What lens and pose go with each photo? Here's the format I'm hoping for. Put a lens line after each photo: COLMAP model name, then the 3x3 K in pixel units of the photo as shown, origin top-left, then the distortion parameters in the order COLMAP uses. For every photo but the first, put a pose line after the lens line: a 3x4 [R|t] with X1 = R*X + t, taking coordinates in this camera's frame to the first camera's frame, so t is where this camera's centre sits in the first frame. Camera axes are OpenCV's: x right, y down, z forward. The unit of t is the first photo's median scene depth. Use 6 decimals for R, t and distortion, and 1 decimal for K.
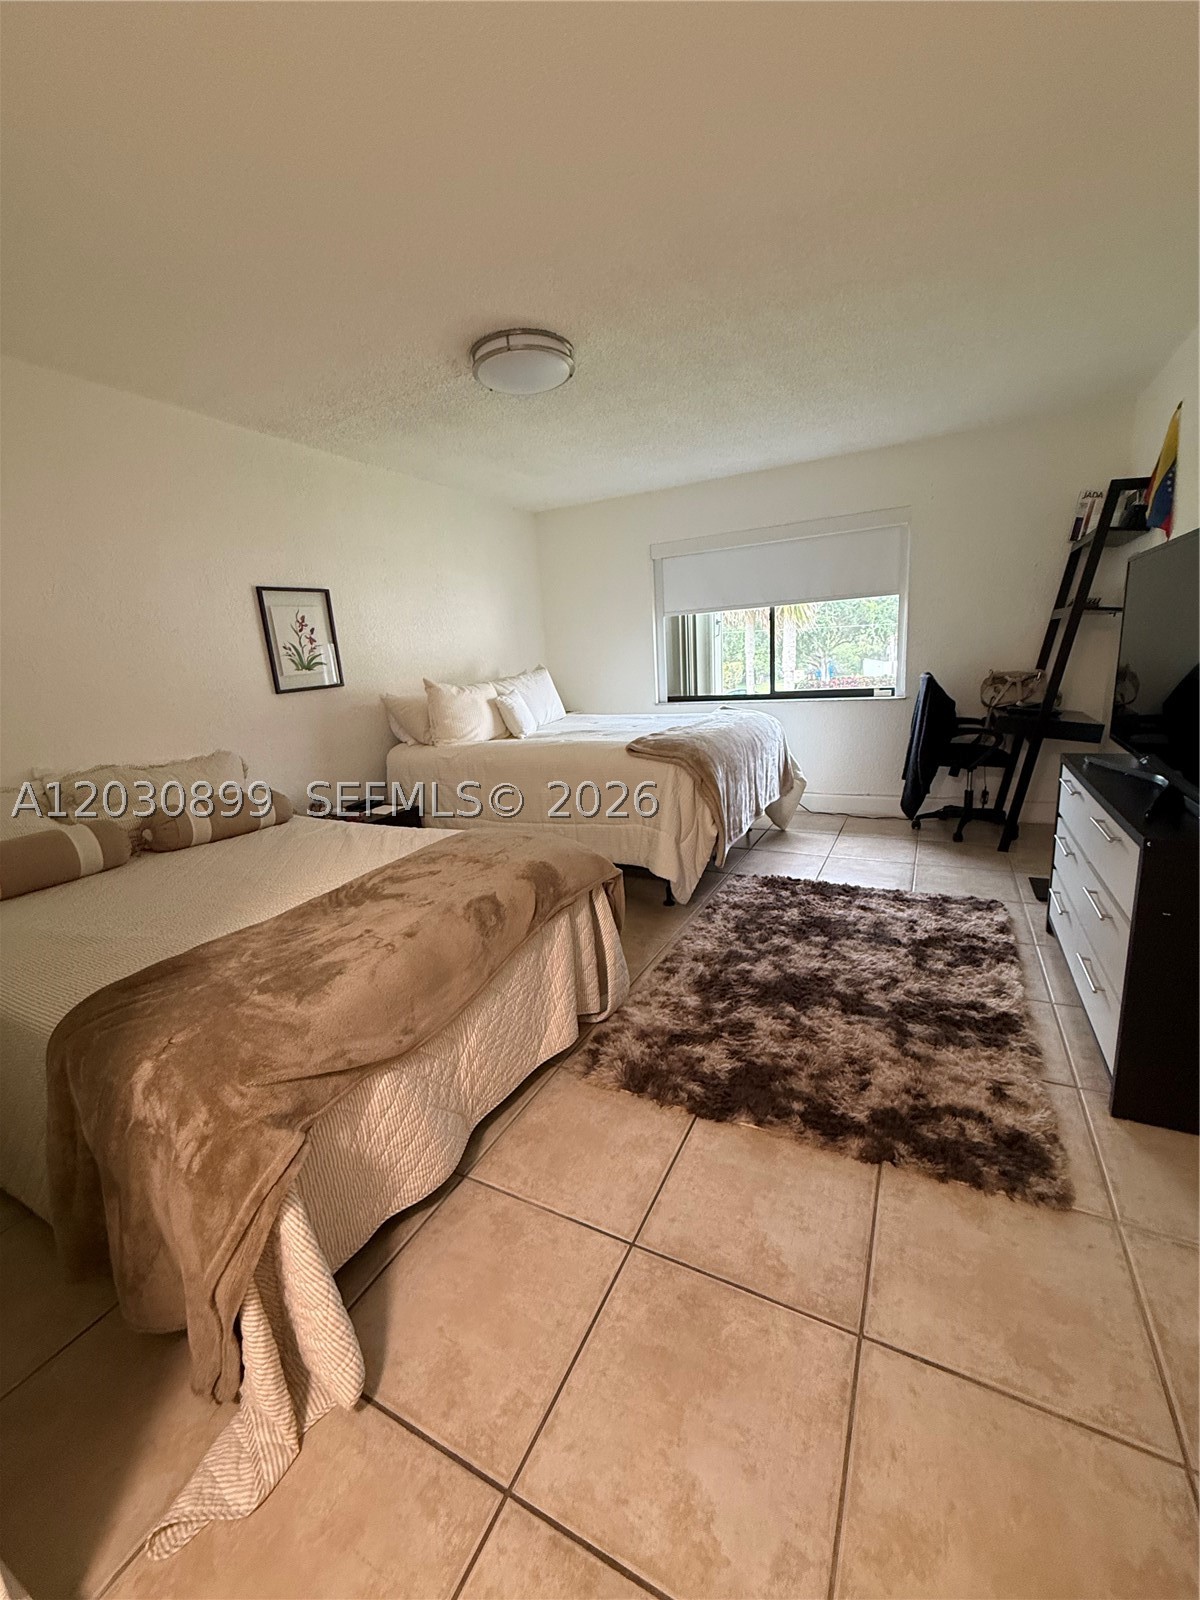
lens RADIAL K [[638.5, 0, 601.5], [0, 638.5, 800.0], [0, 0, 1]] dist [-0.002578, 0.000195]
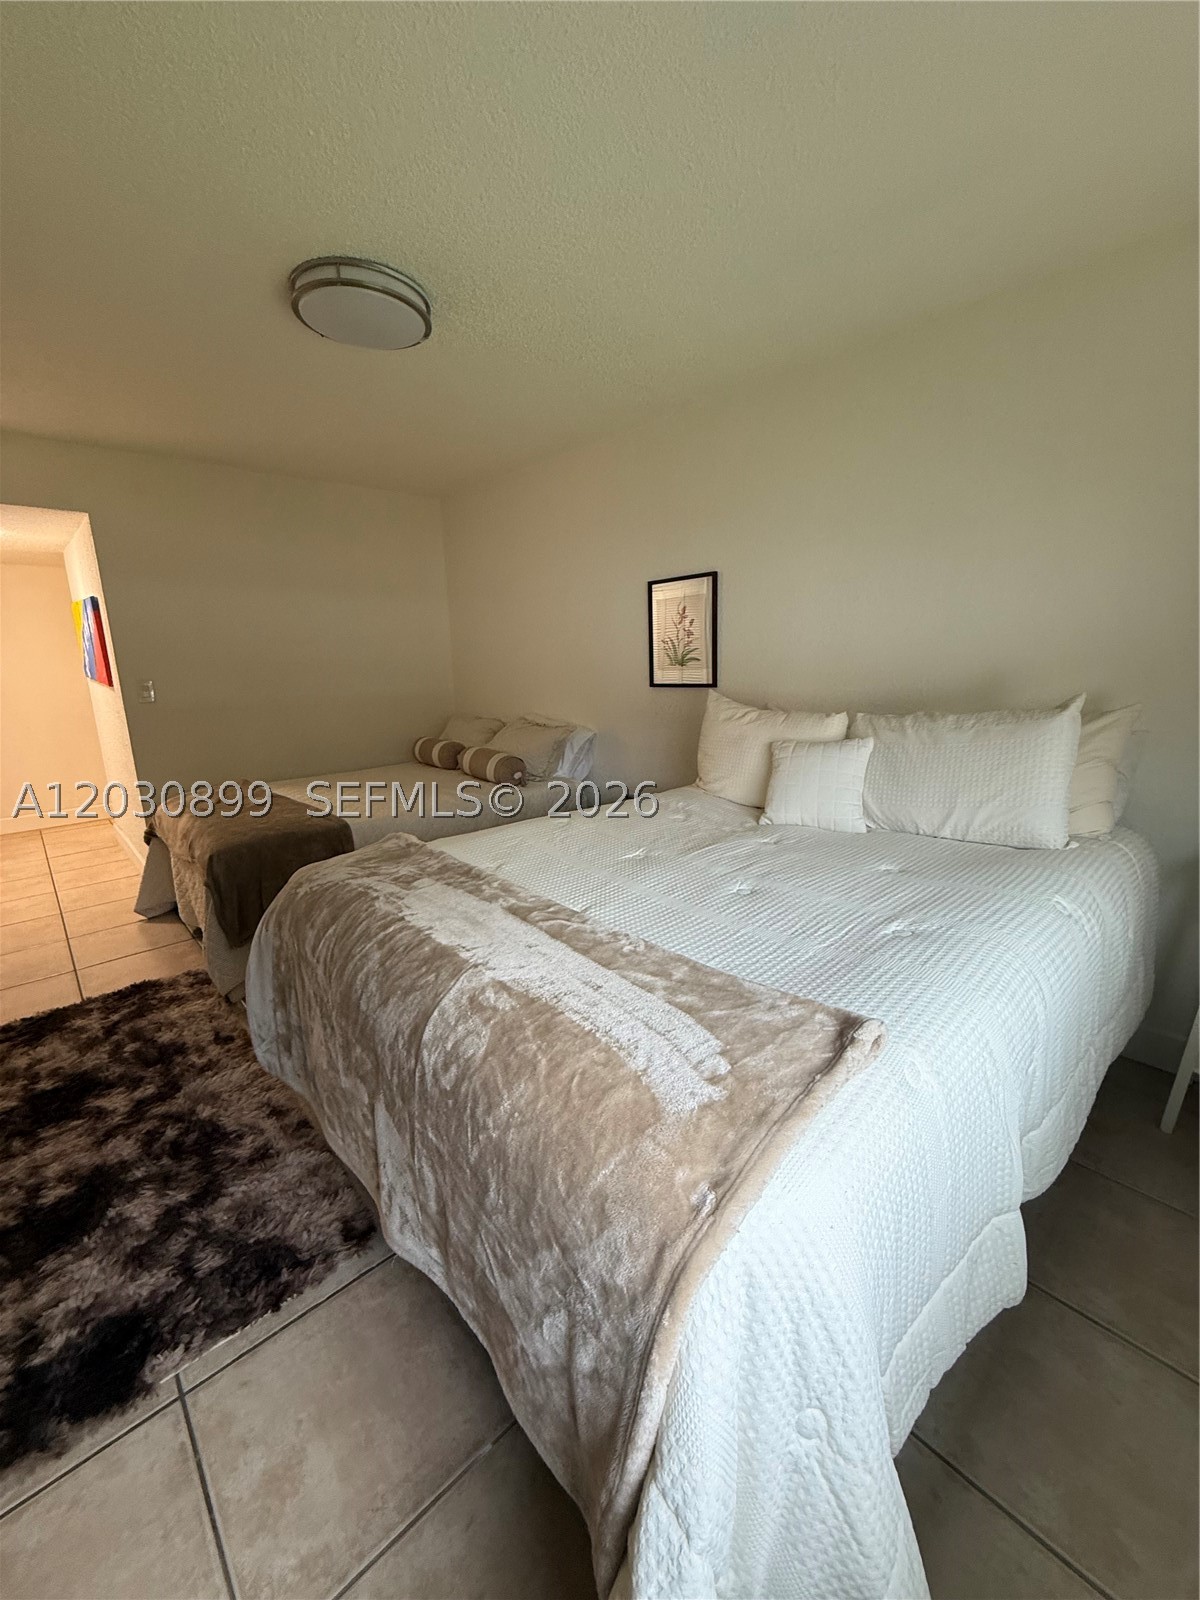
lens RADIAL K [[638.5, 0, 601.5], [0, 638.5, 800.0], [0, 0, 1]] dist [-0.002578, 0.000195]
pose [[-0.337008, 0.284889, -0.897365, 0.926343], [-0.166715, 0.920002, 0.354686, -0.661137], [0.926624, 0.269136, -0.262553, 2.356138]]
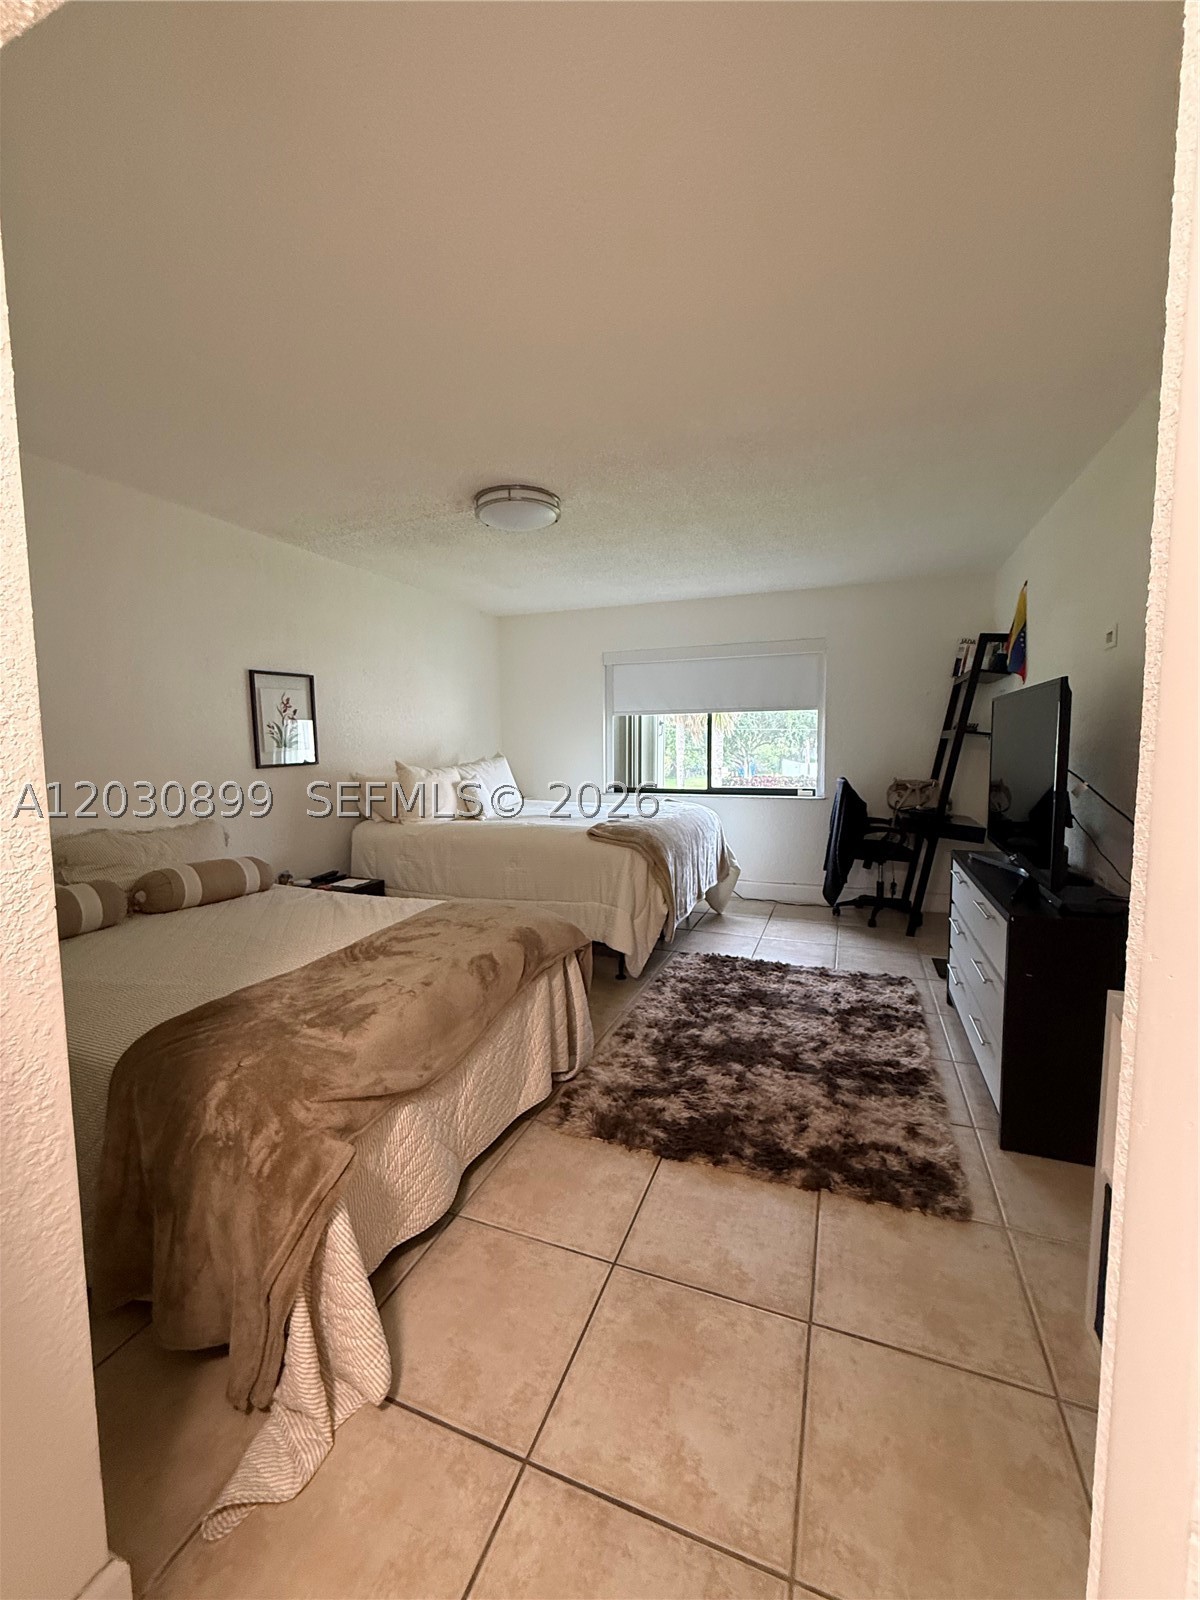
lens RADIAL K [[638.5, 0, 601.5], [0, 638.5, 800.0], [0, 0, 1]] dist [-0.002578, 0.000195]
pose [[0.992997, 0.043614, 0.109791, -0.107282], [-0.028272, 0.990084, -0.137602, 0.026510], [-0.114704, 0.133535, 0.984384, -0.182487]]
